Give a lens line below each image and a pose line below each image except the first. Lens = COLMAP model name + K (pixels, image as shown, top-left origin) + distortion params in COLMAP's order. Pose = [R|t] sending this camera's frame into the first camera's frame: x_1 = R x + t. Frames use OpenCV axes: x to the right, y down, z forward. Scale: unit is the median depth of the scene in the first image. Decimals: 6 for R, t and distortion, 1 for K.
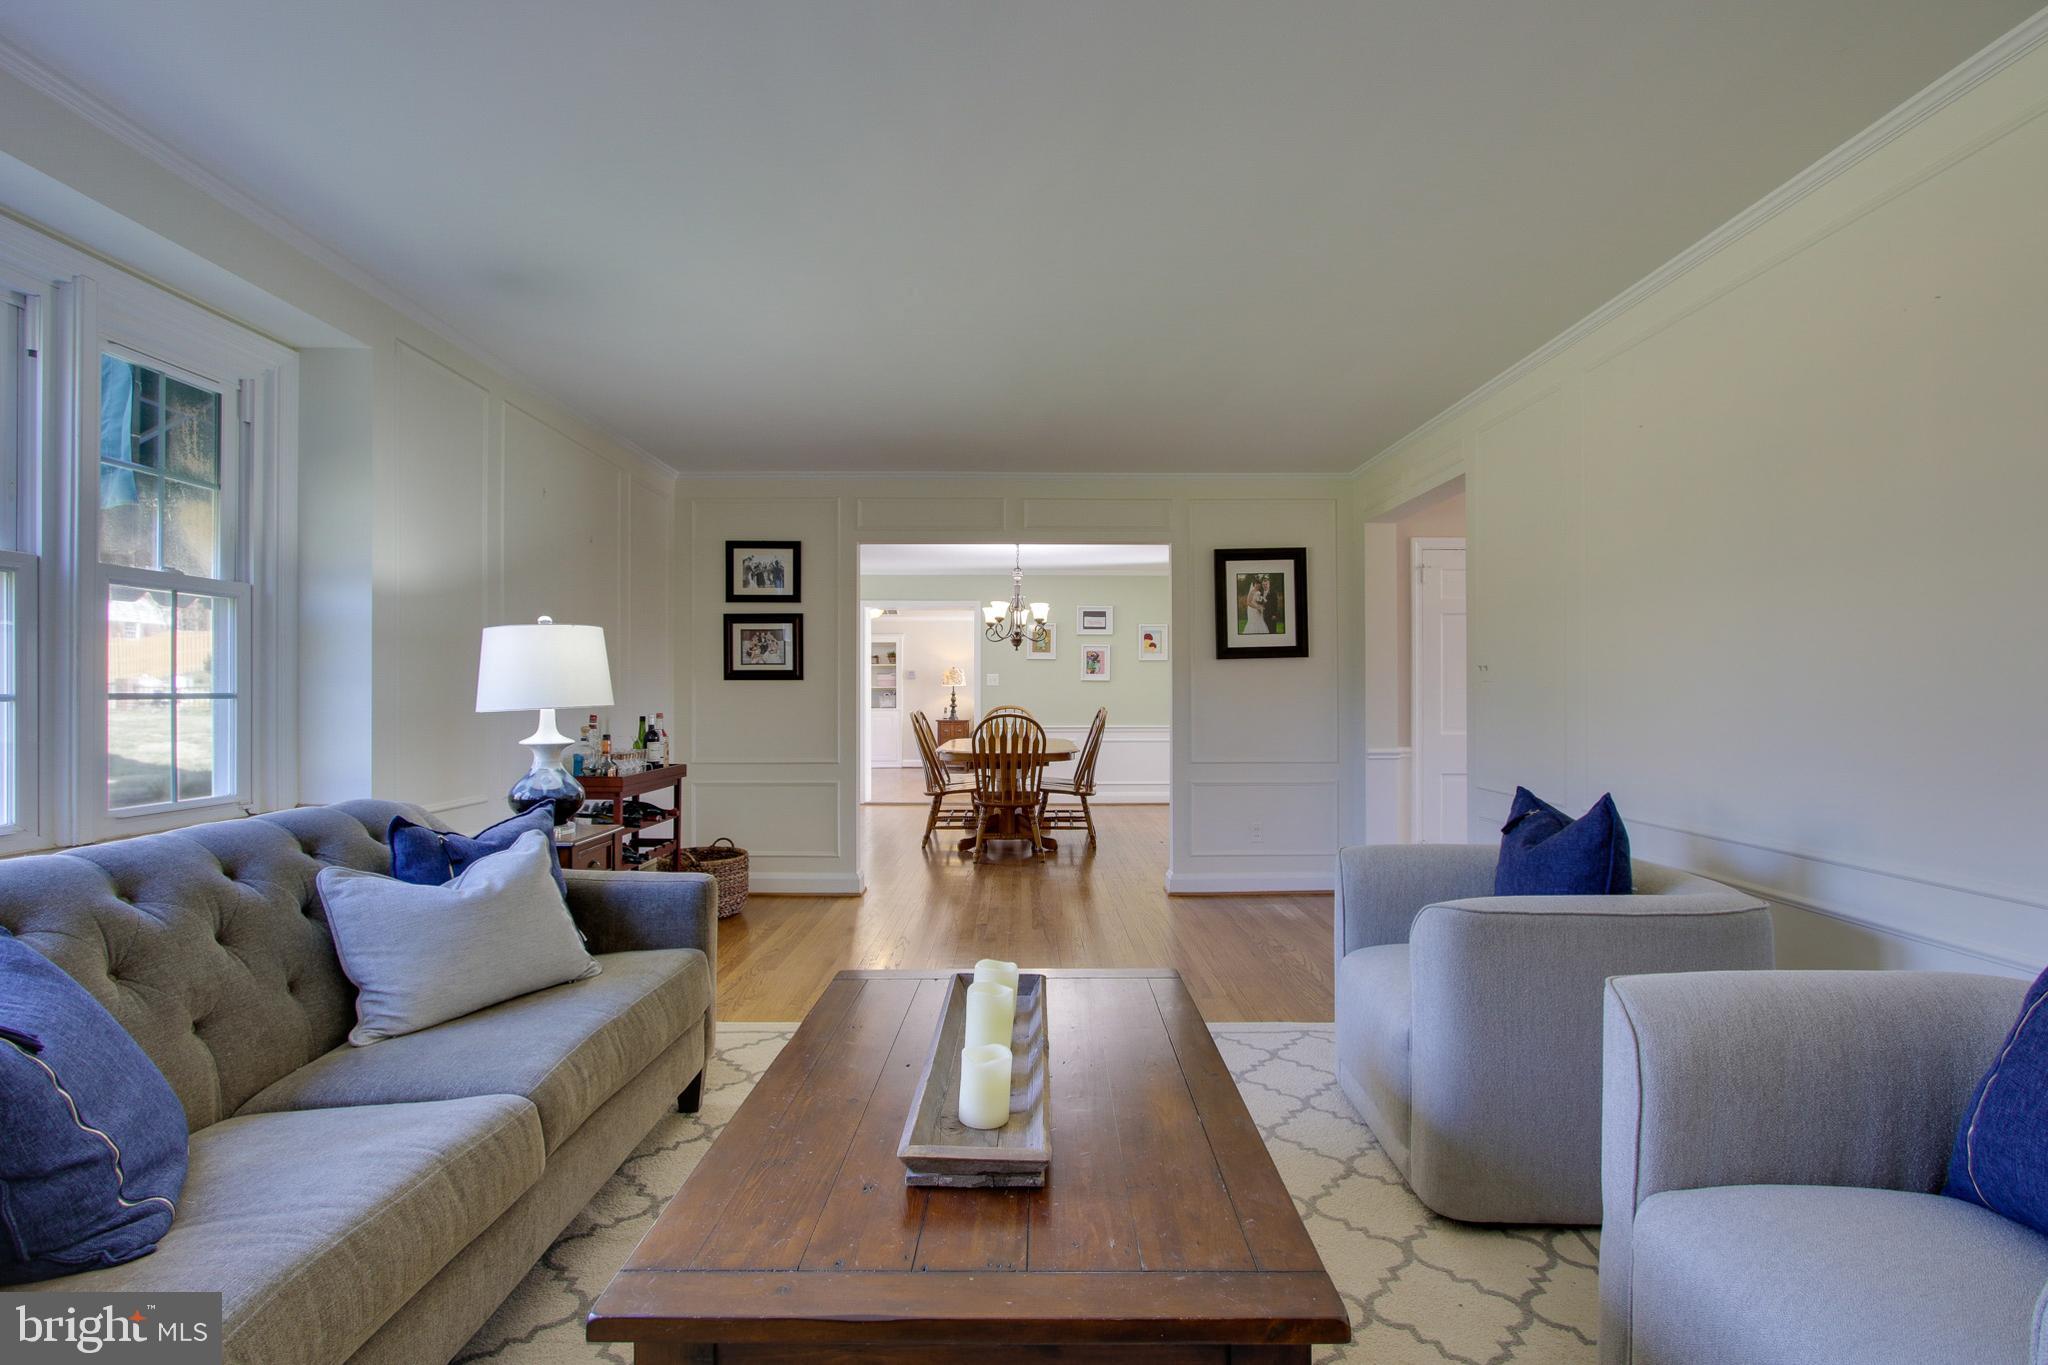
lens RADIAL K [[949.6, 0, 1013.8], [0, 949.6, 691.9], [0, 0, 1]] dist [-0.017991, 0.002702]
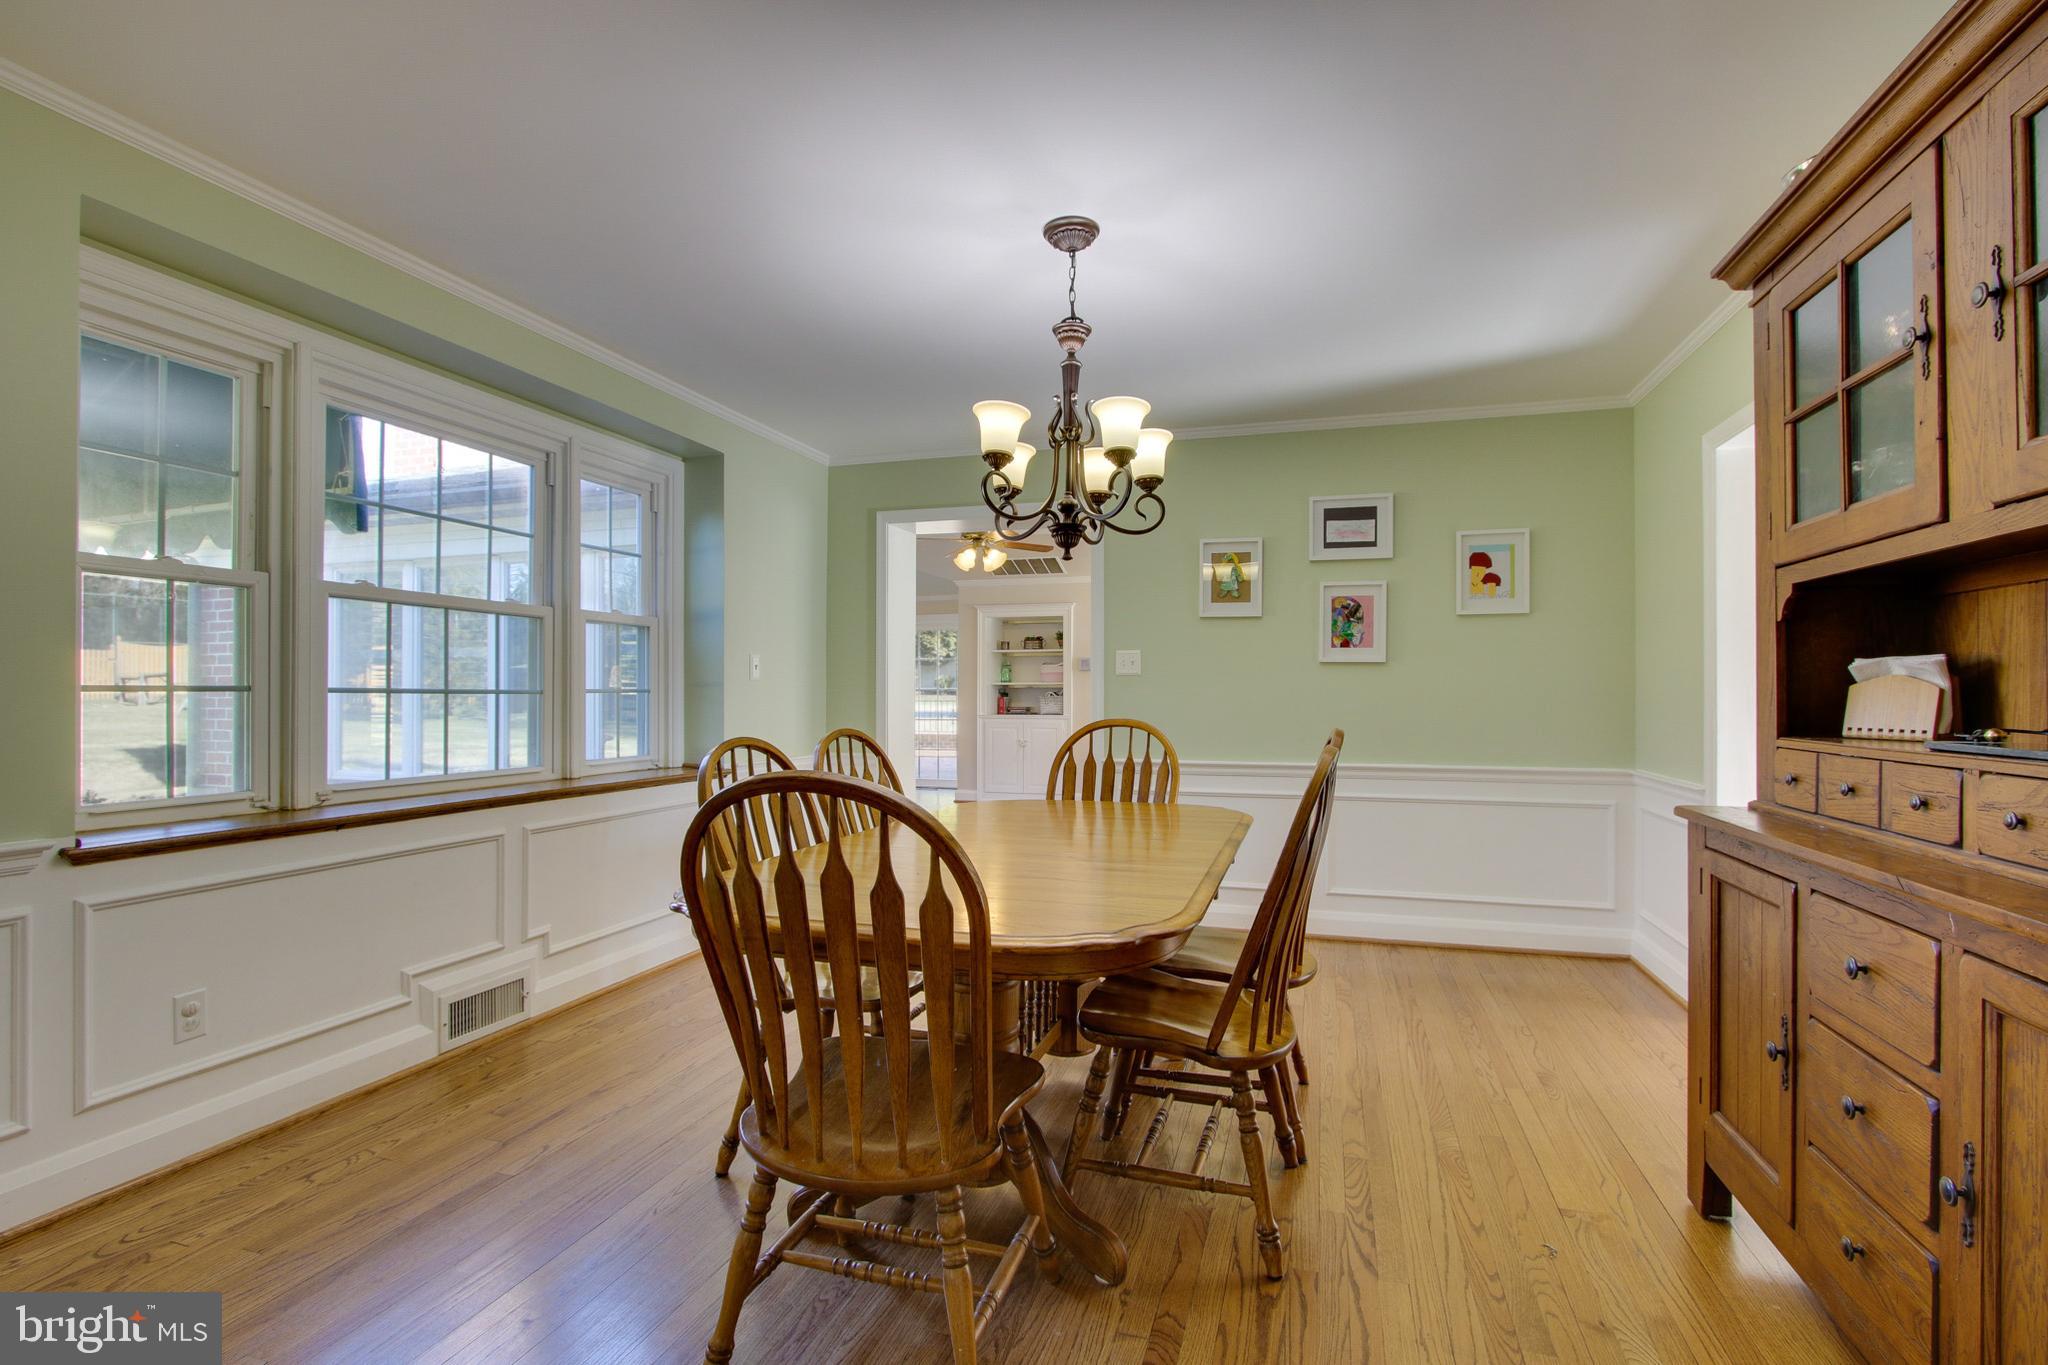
lens RADIAL K [[949.6, 0, 1015.9], [0, 949.6, 685.8], [0, 0, 1]] dist [-0.017991, 0.002702]
pose [[0.953884, 0.005114, -0.300132, 0.069612], [-0.007455, 0.999950, -0.006653, 0.003043], [0.300083, 0.008584, 0.953874, 0.530096]]
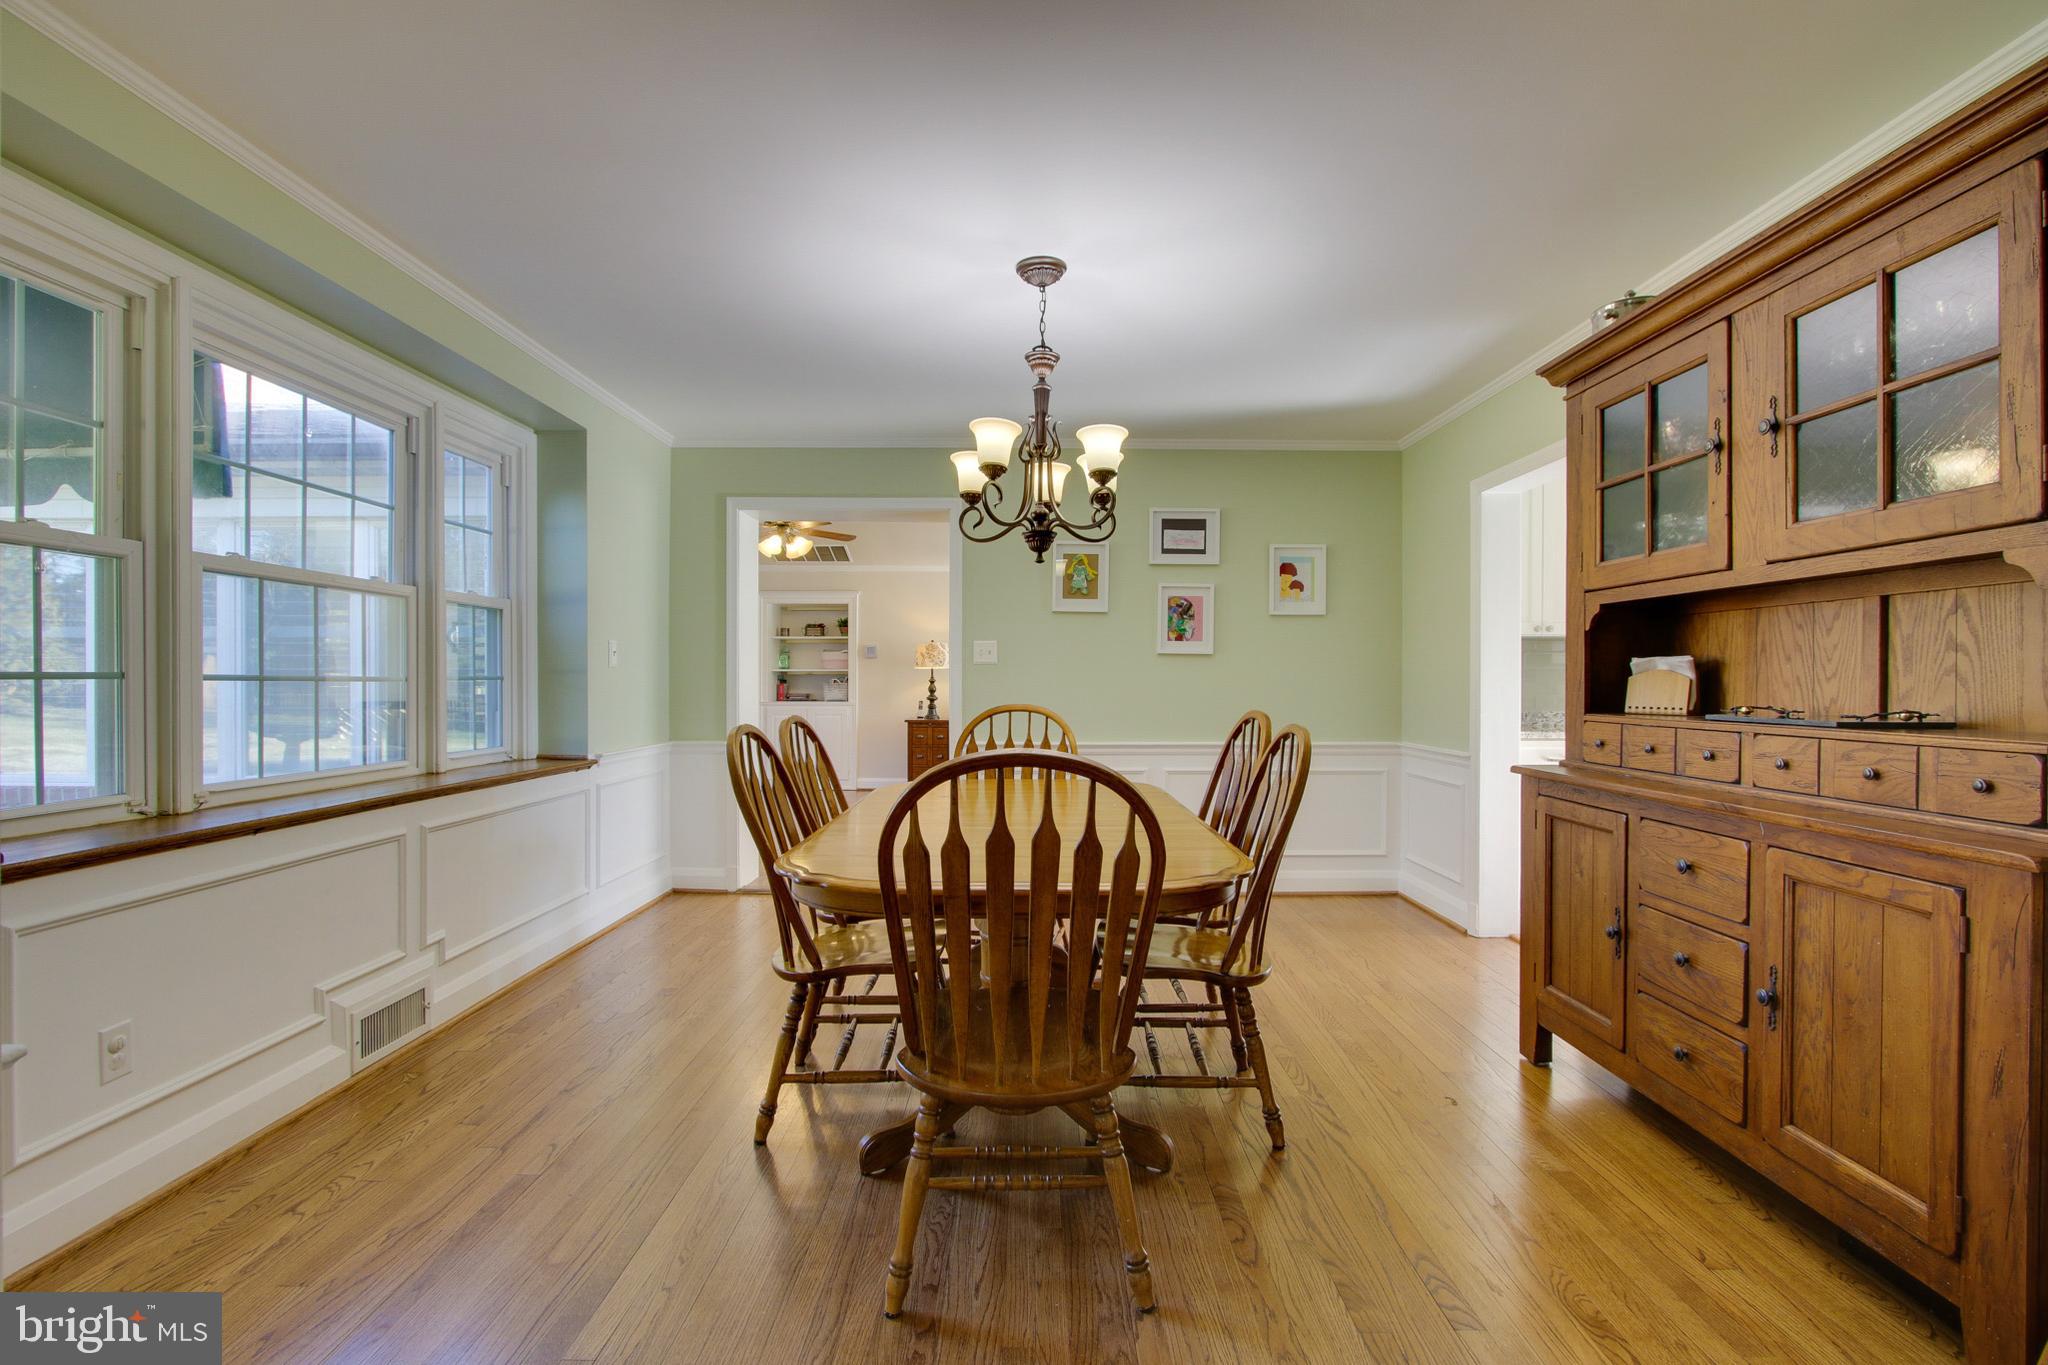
lens RADIAL K [[949.6, 0, 1012.0], [0, 949.6, 683.0], [0, 0, 1]] dist [-0.017991, 0.002702]
pose [[0.999947, 0.008516, -0.005808, -0.004126], [-0.008503, 0.999961, 0.002346, 0.003091], [0.005828, -0.002296, 0.999980, 0.488801]]
